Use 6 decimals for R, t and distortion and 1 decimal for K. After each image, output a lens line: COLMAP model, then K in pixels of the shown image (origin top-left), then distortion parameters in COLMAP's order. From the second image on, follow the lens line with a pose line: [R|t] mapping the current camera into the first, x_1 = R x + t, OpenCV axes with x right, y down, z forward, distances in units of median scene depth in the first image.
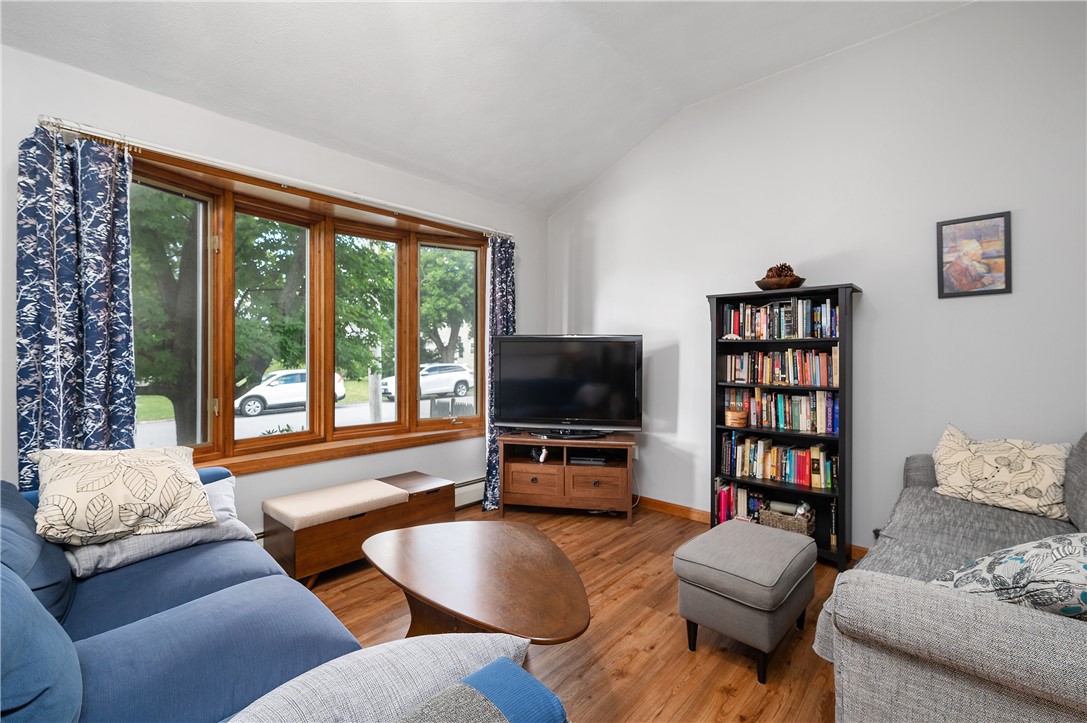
lens RADIAL K [[456.9, 0, 543.5], [0, 456.9, 361.5], [0, 0, 1]] dist [-0.011263, -0.000080]
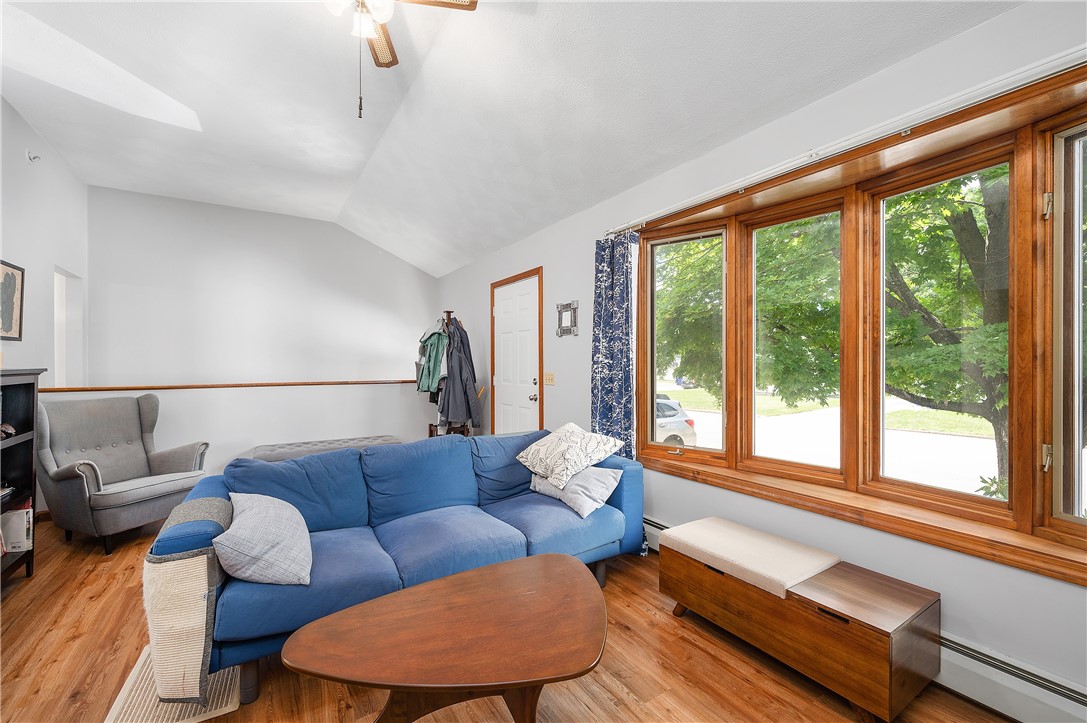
lens RADIAL K [[452.4, 0, 543.5], [0, 452.4, 361.5], [0, 0, 1]] dist [0.001595, 0.000102]
pose [[-0.278902, -0.003293, -0.960314, 0.612667], [-0.001899, 0.999994, -0.002878, -0.042091], [0.960318, 0.001021, -0.278906, 1.238772]]
